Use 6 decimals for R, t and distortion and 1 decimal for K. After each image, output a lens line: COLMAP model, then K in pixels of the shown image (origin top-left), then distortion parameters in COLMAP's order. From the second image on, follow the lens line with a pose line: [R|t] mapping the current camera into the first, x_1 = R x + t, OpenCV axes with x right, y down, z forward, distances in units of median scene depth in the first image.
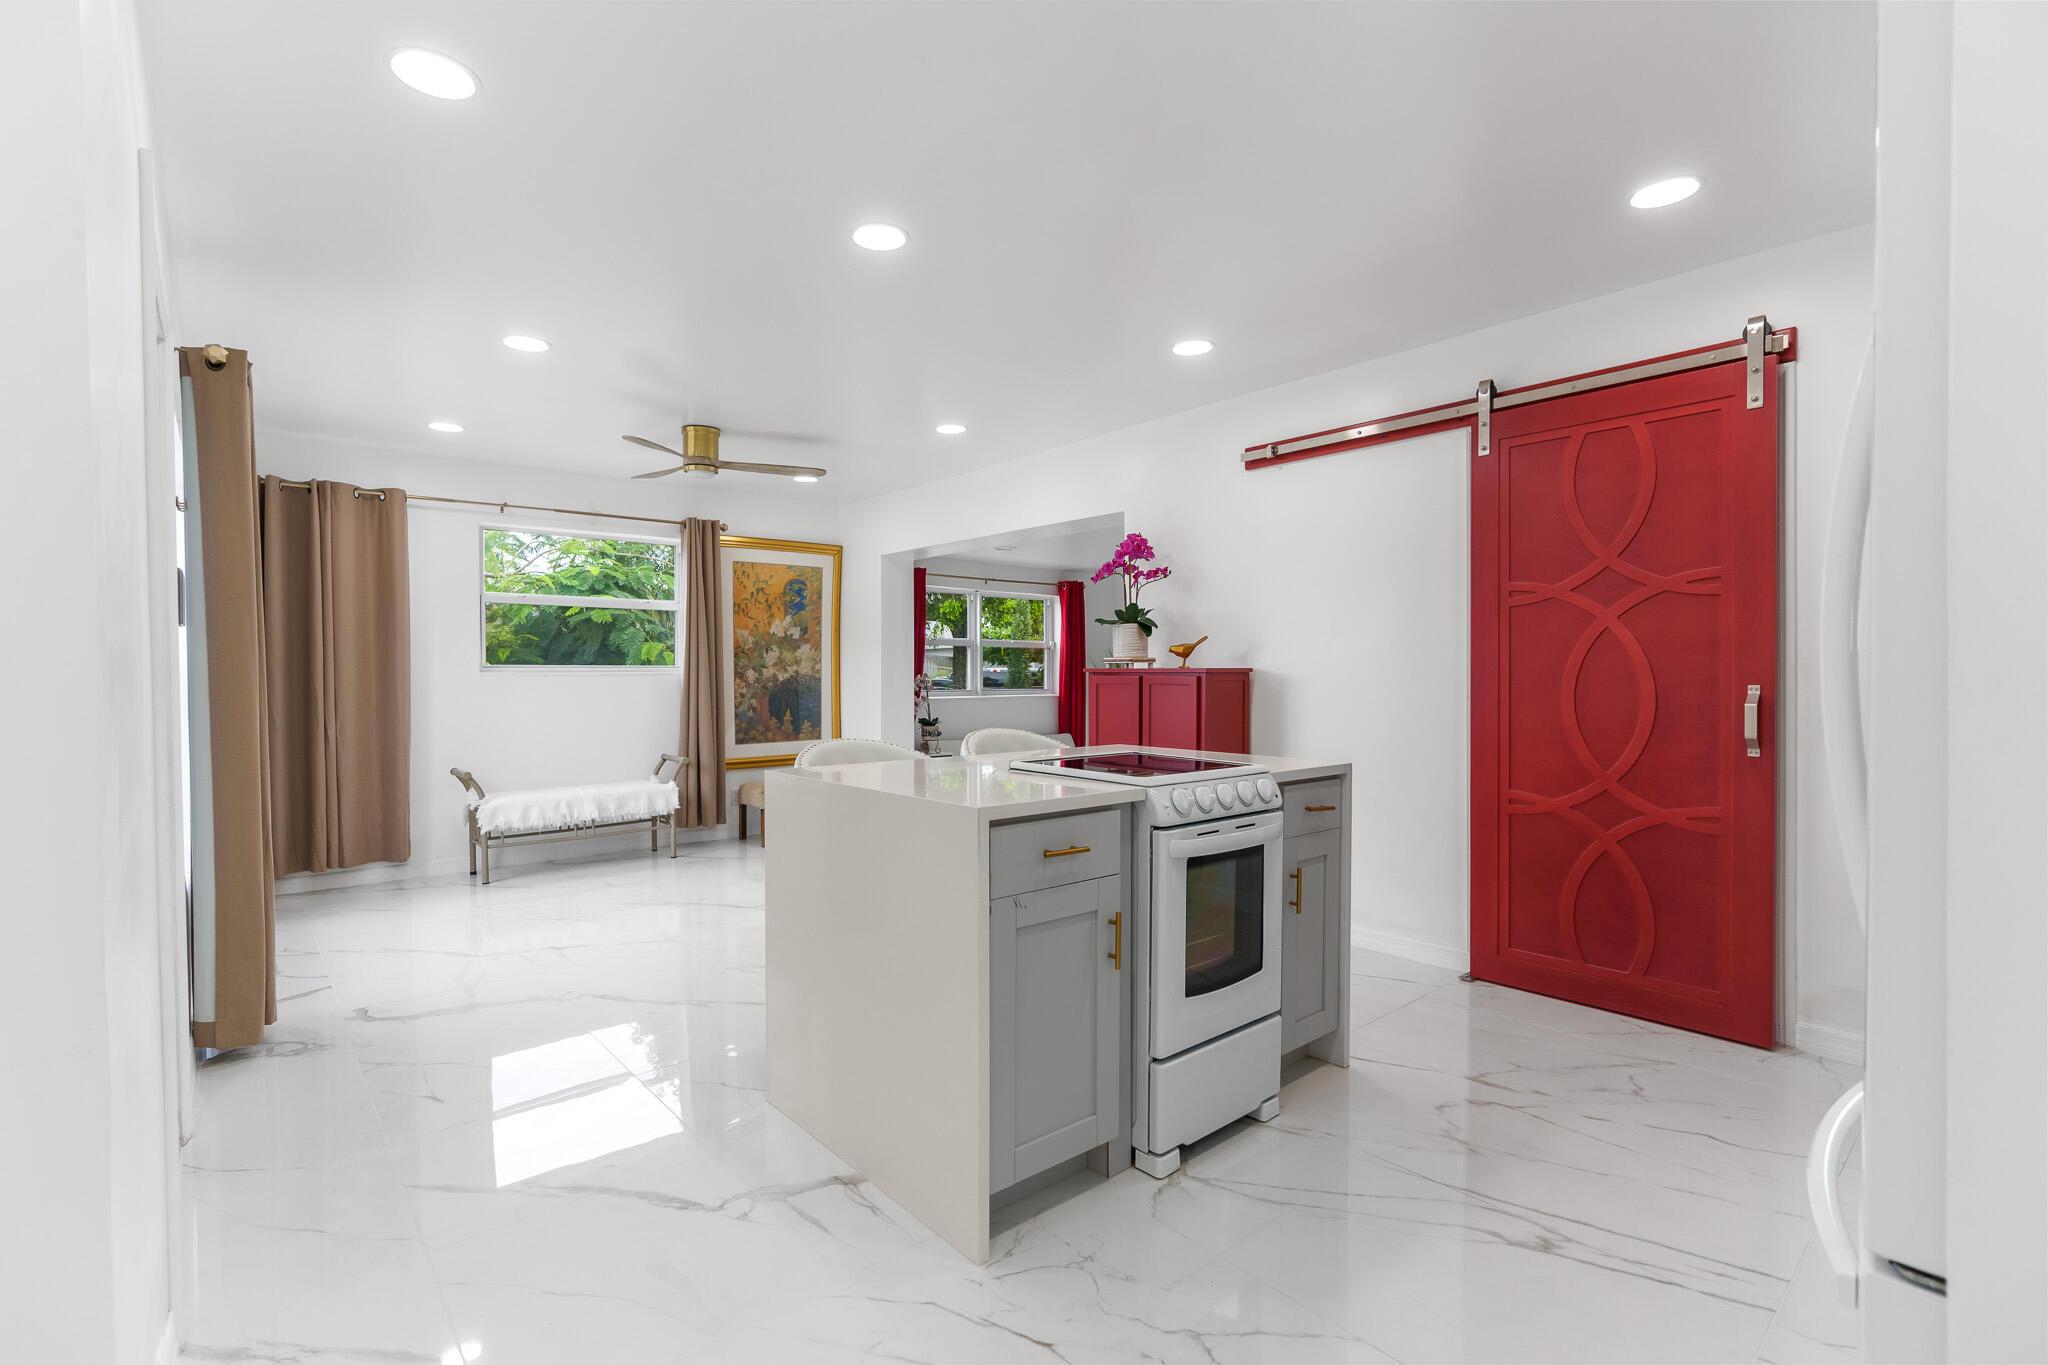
lens RADIAL K [[931.3, 0, 1015.2], [0, 931.3, 683.5], [0, 0, 1]] dist [-0.001320, -0.000232]
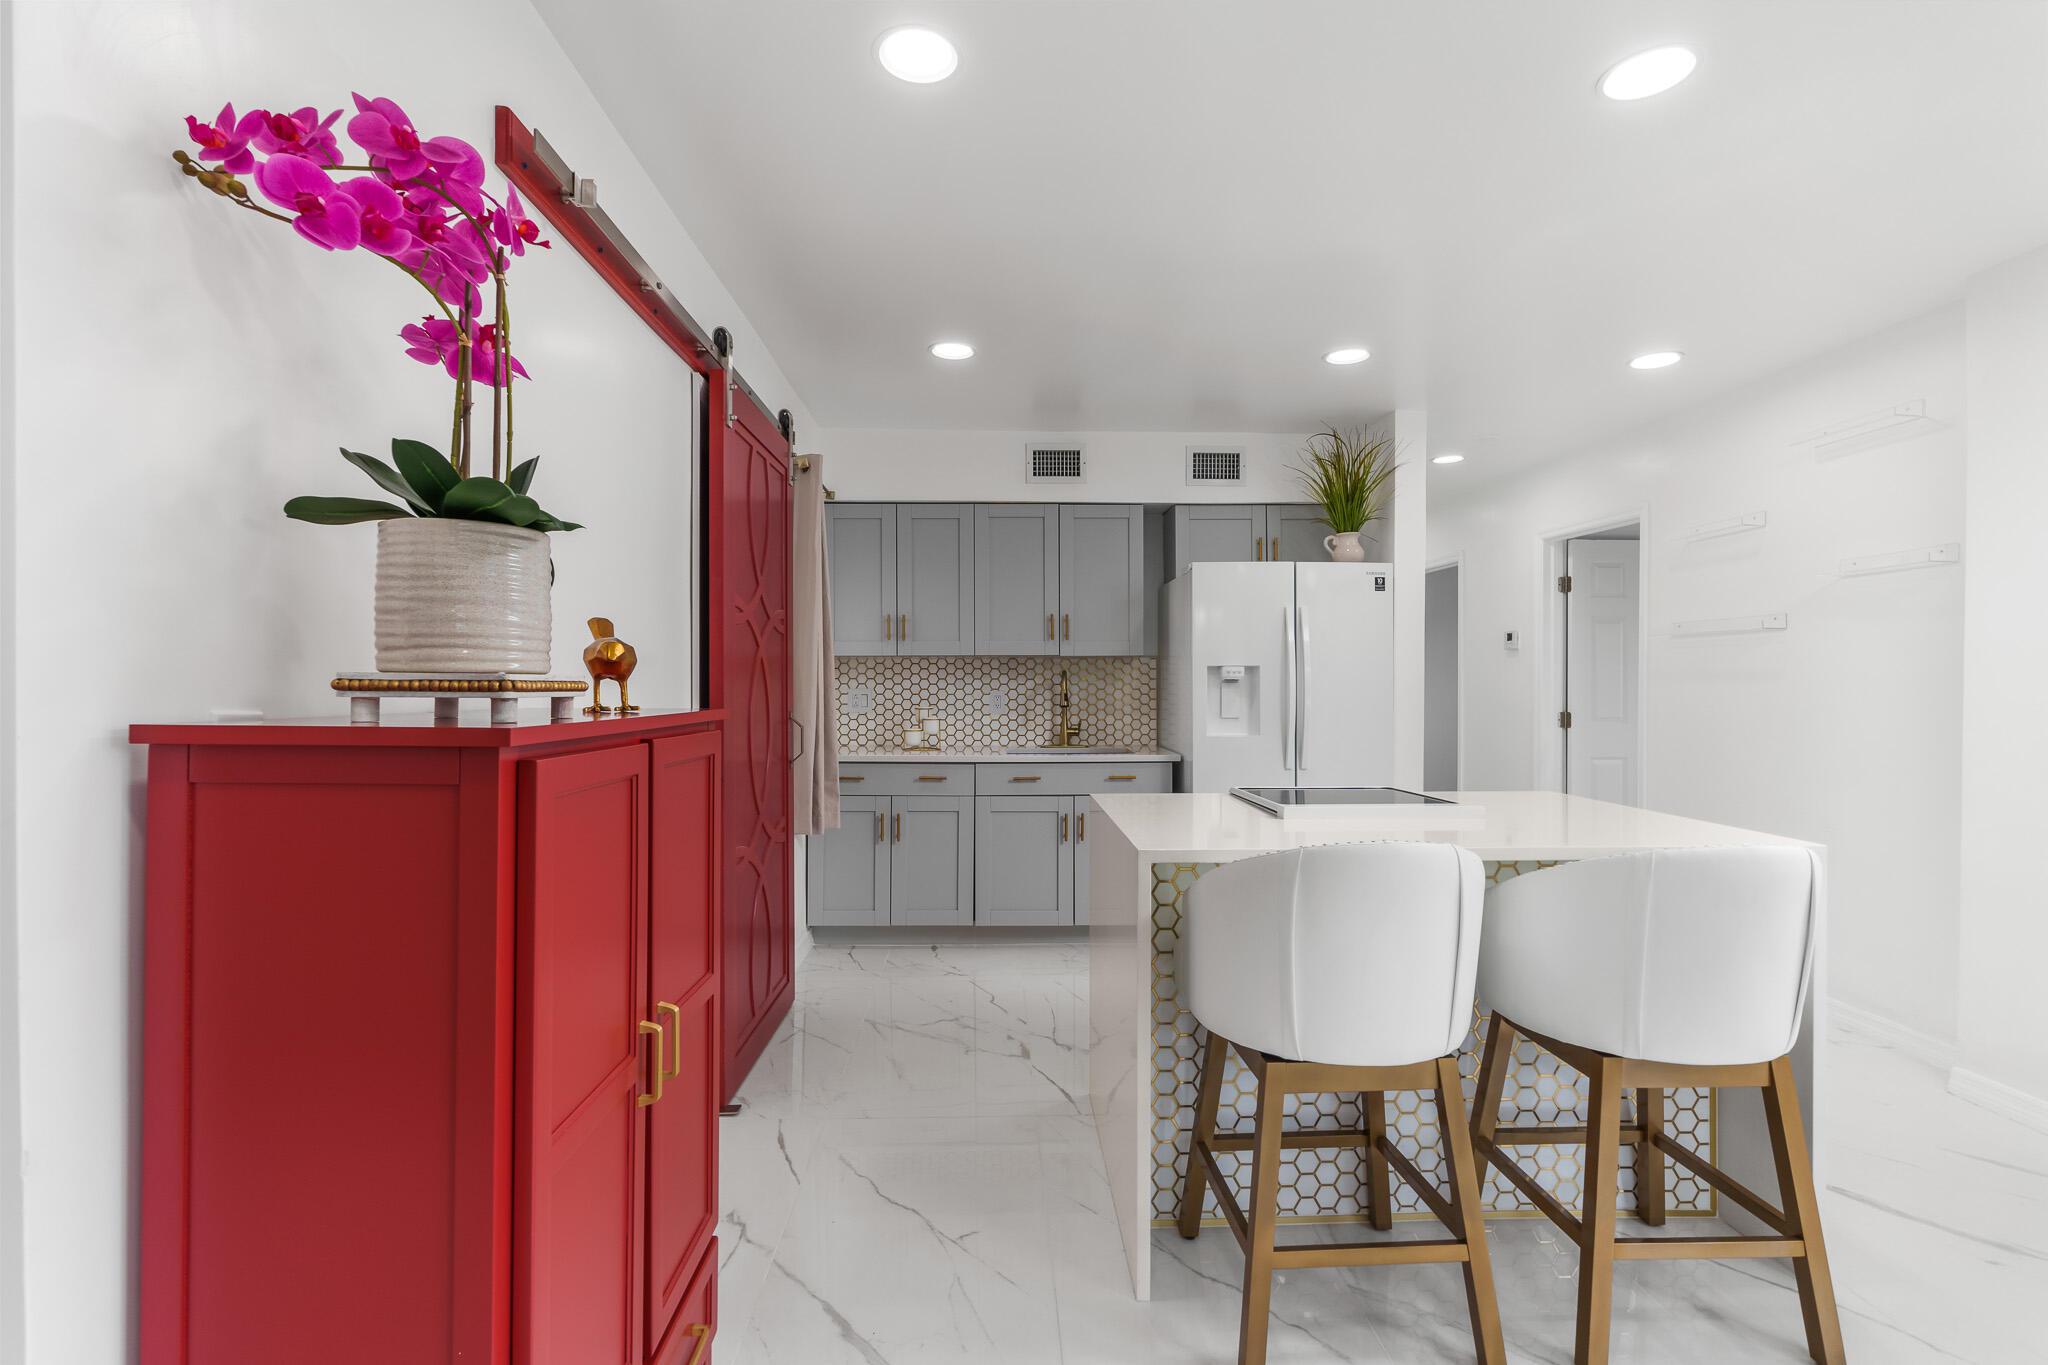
lens RADIAL K [[923.1, 0, 1017.5], [0, 923.1, 683.6], [0, 0, 1]] dist [-0.013830, 0.007907]
pose [[-0.776332, 0.001528, 0.630322, -0.087998], [0.009834, 0.999905, 0.009689, -0.018774], [-0.630248, 0.013720, -0.776273, 0.756482]]
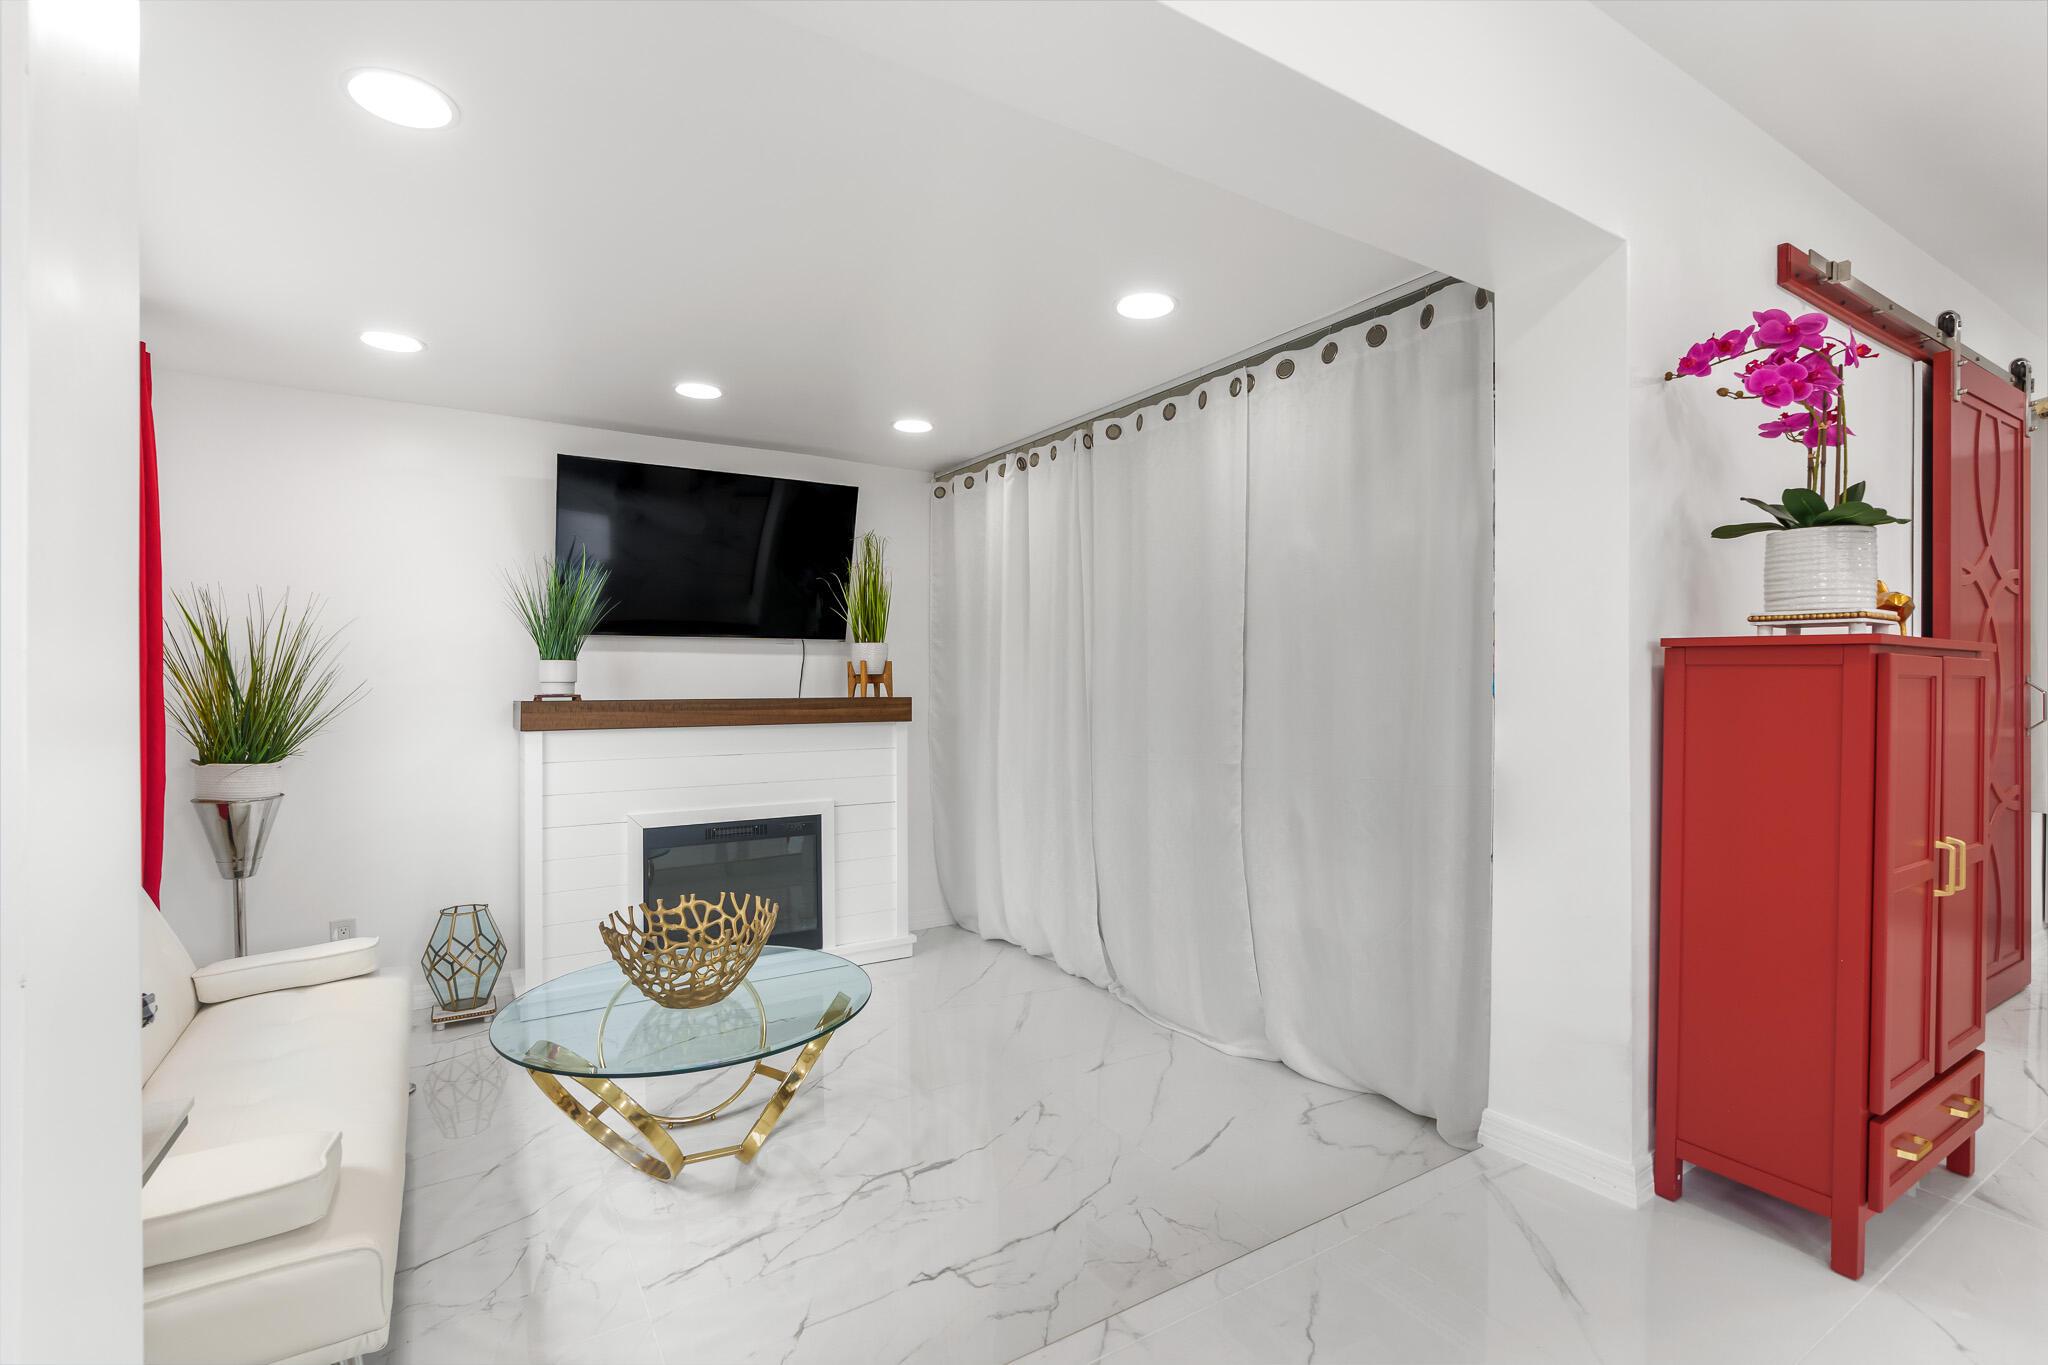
lens RADIAL K [[923.1, 0, 1017.5], [0, 923.1, 683.6], [0, 0, 1]] dist [-0.013830, 0.007907]
pose [[0.151924, -0.000874, 0.988392, -0.229068], [0.010352, 0.999946, -0.000707, -0.000395], [-0.988338, 0.010339, 0.151925, 0.893063]]
